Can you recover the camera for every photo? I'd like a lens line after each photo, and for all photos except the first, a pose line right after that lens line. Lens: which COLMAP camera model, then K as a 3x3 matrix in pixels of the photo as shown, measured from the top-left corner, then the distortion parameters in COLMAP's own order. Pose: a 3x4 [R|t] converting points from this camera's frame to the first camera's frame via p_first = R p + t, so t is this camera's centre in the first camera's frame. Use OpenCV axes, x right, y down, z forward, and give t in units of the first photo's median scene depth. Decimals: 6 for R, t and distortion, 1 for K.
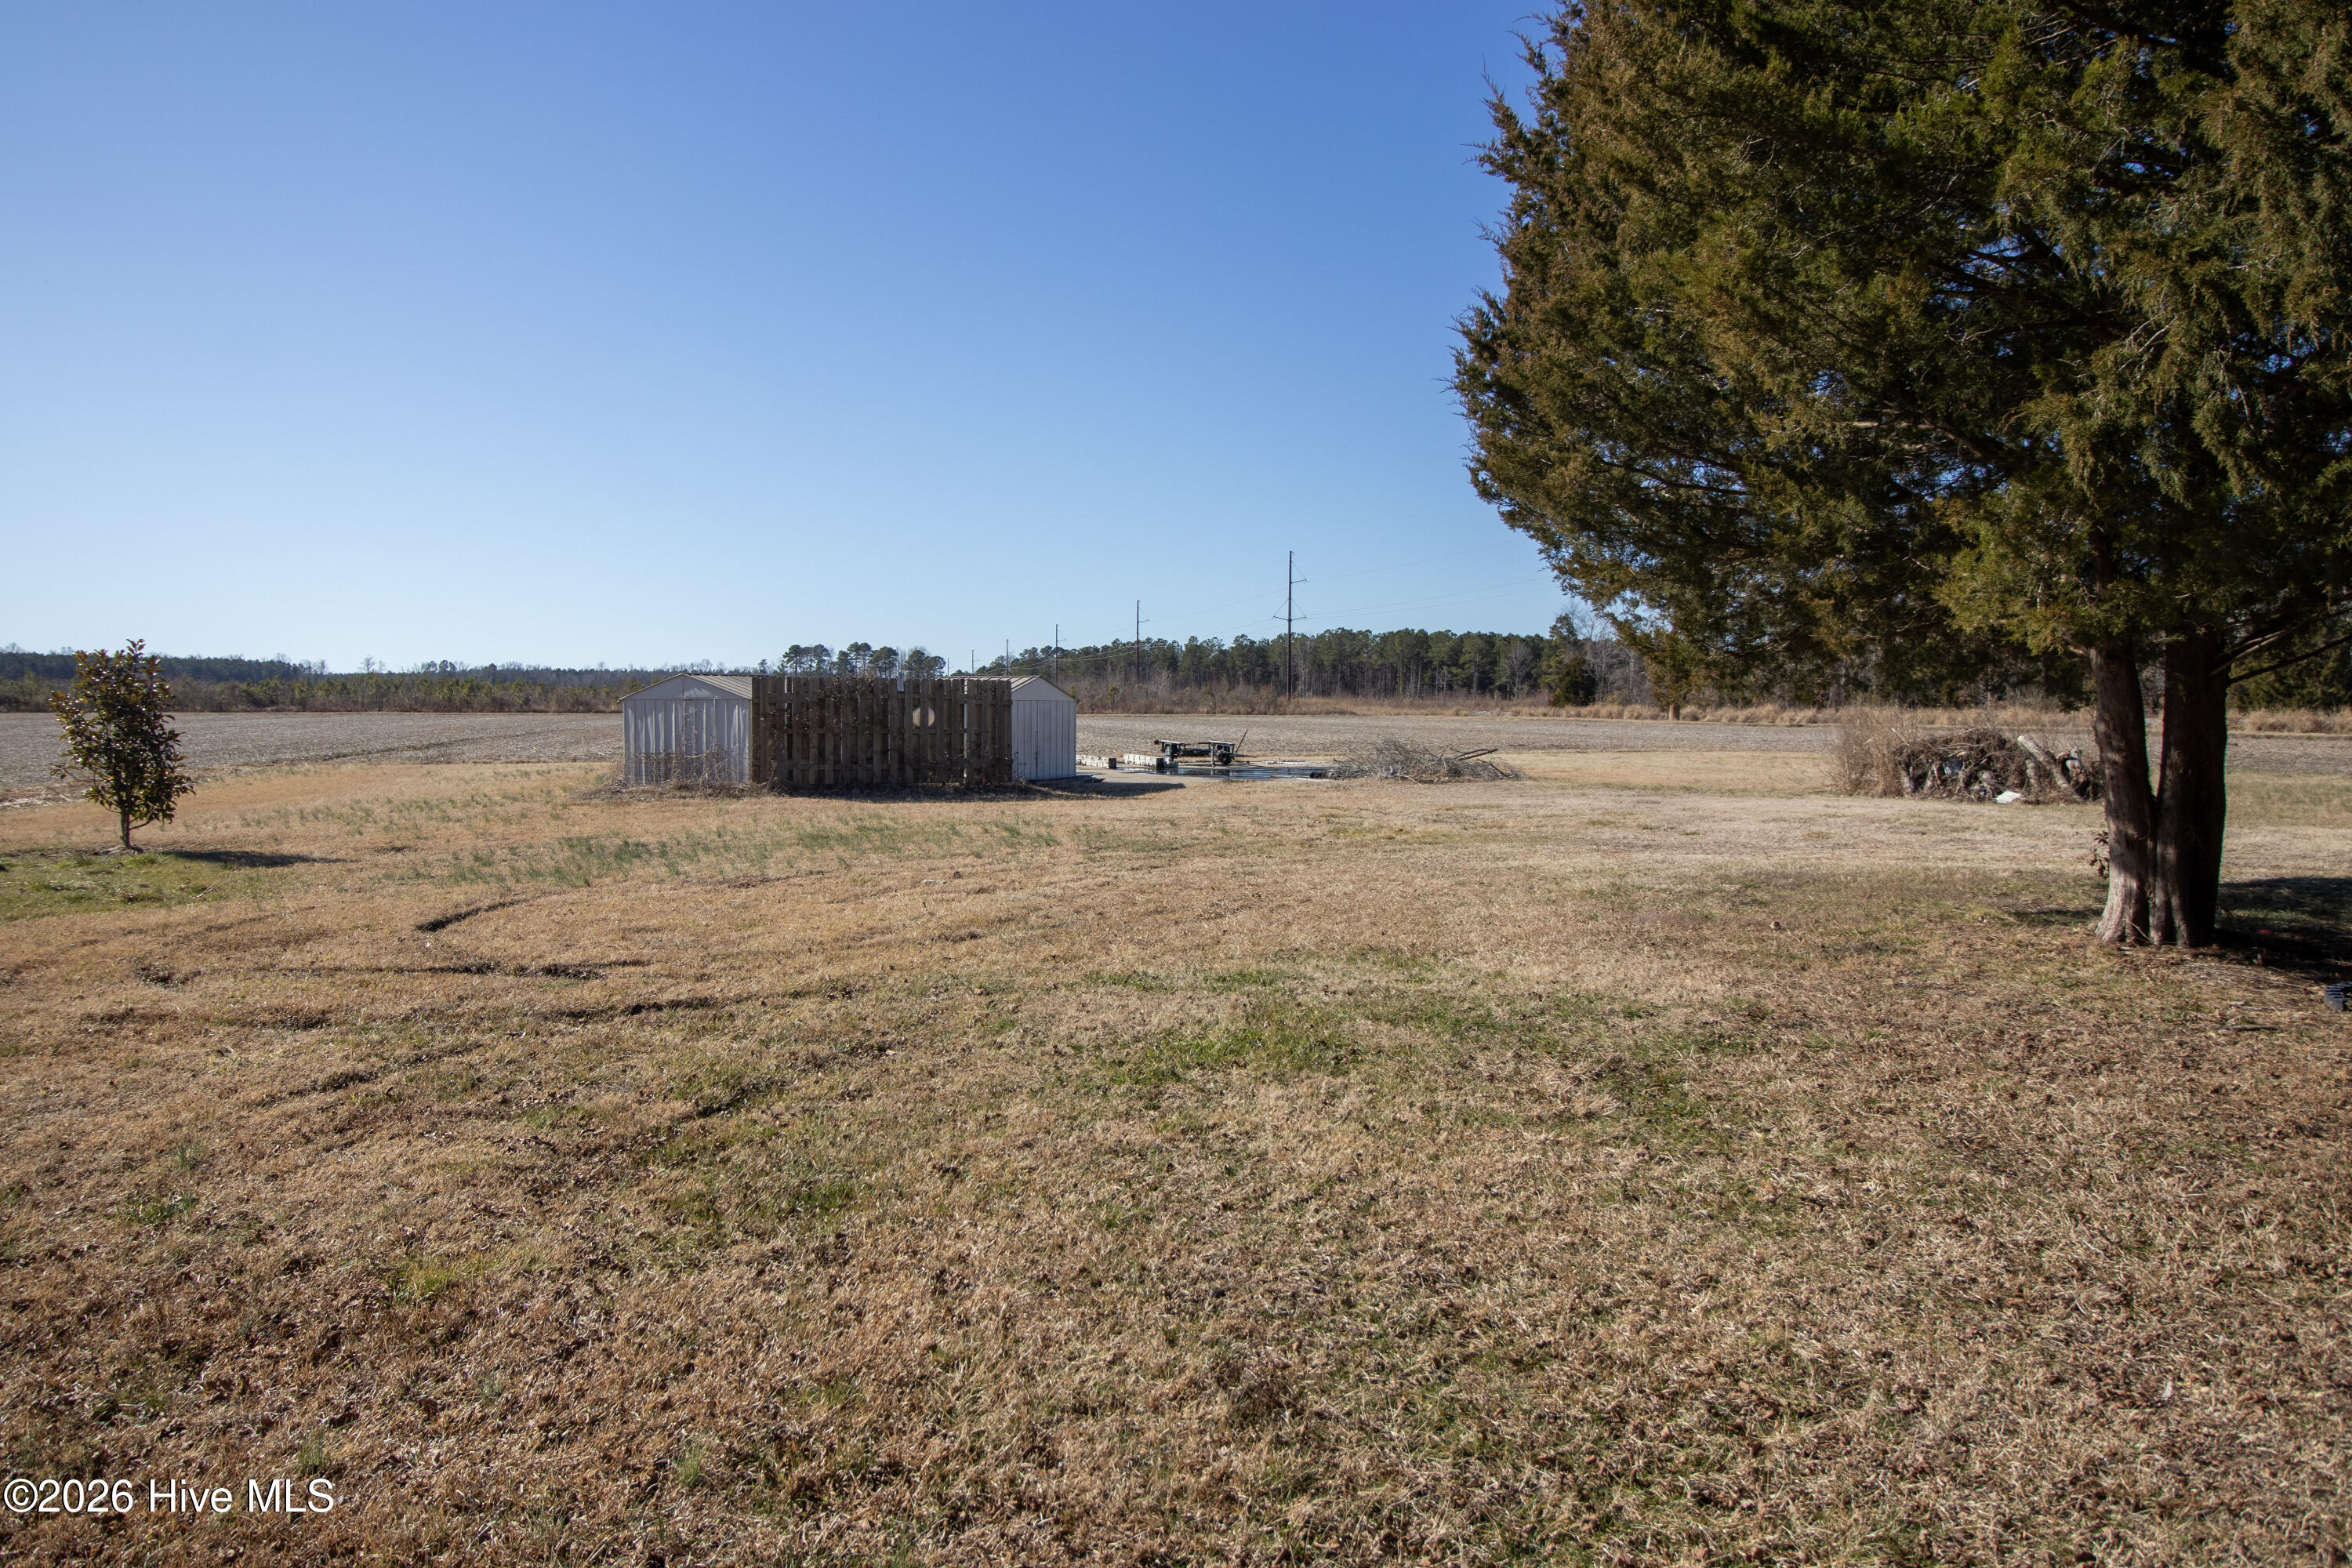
lens RADIAL K [[1554.7, 0, 1176.0], [0, 1554.7, 784.0], [0, 0, 1]] dist [0.028425, 0.000076]
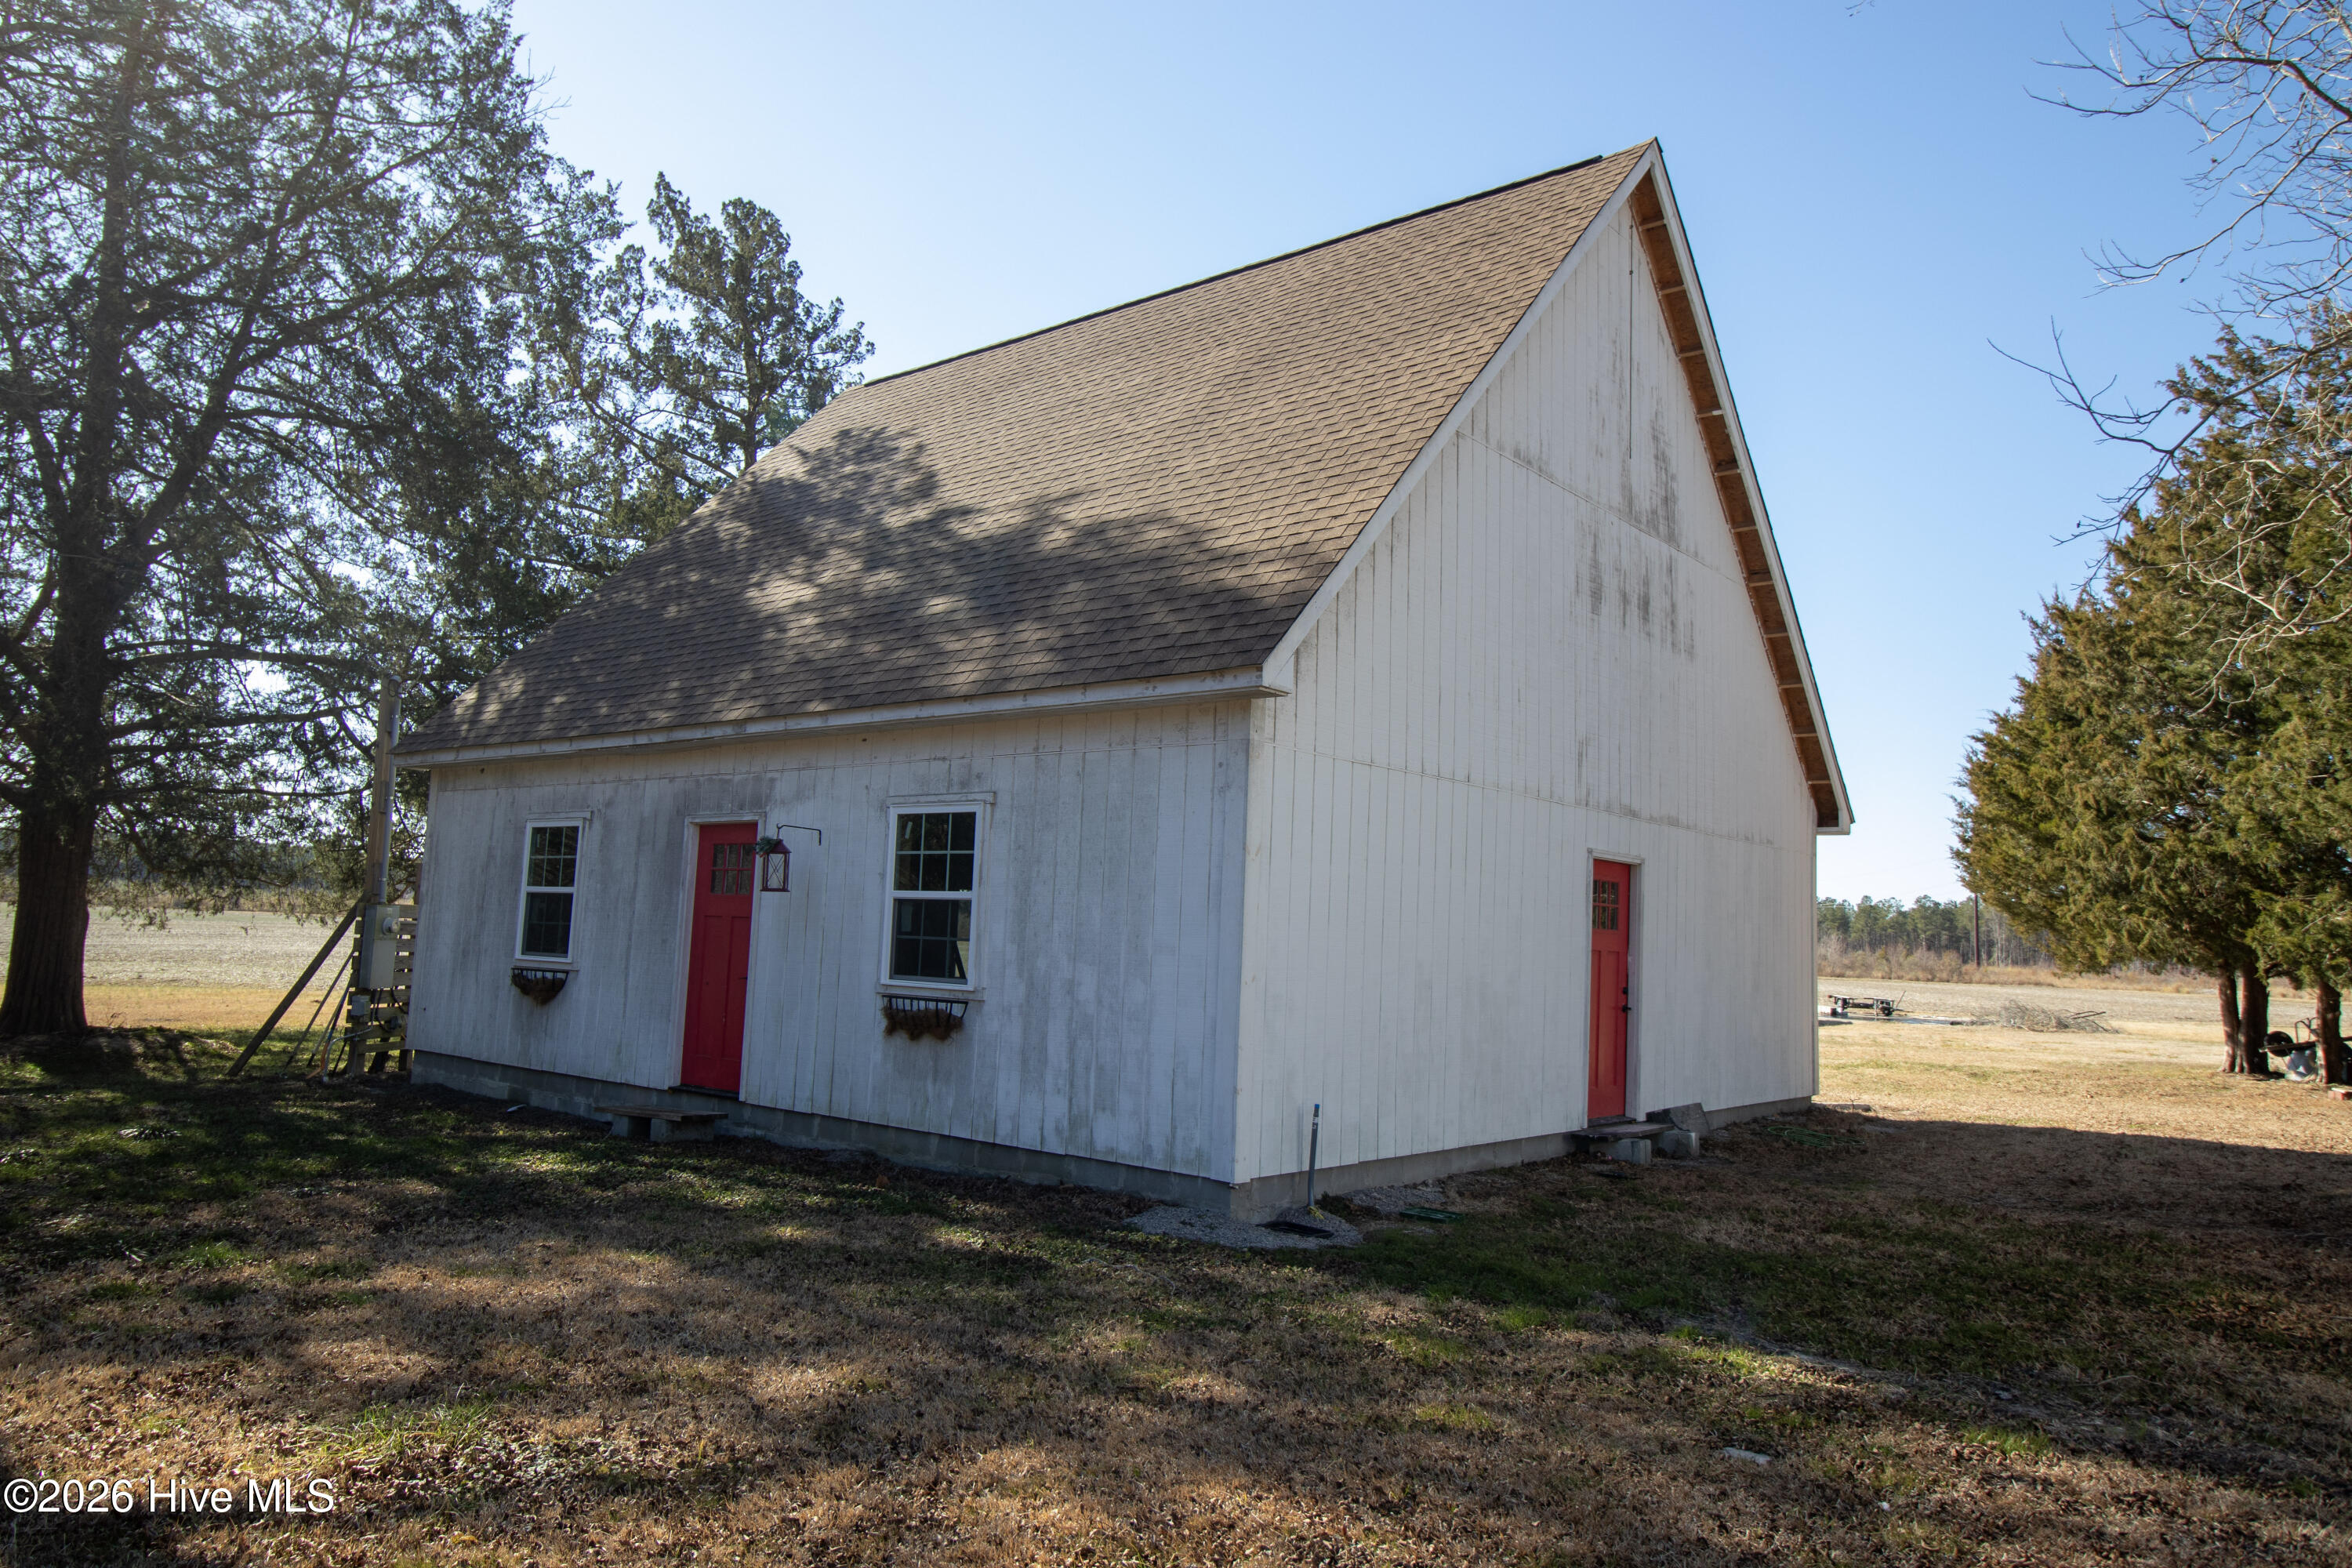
lens RADIAL K [[1554.7, 0, 1176.0], [0, 1554.7, 784.0], [0, 0, 1]] dist [0.028425, 0.000076]
pose [[0.919118, -0.009010, -0.393879, 0.004843], [-0.054067, 0.987396, -0.148750, 0.080096], [0.390255, 0.158015, 0.907046, -1.655315]]
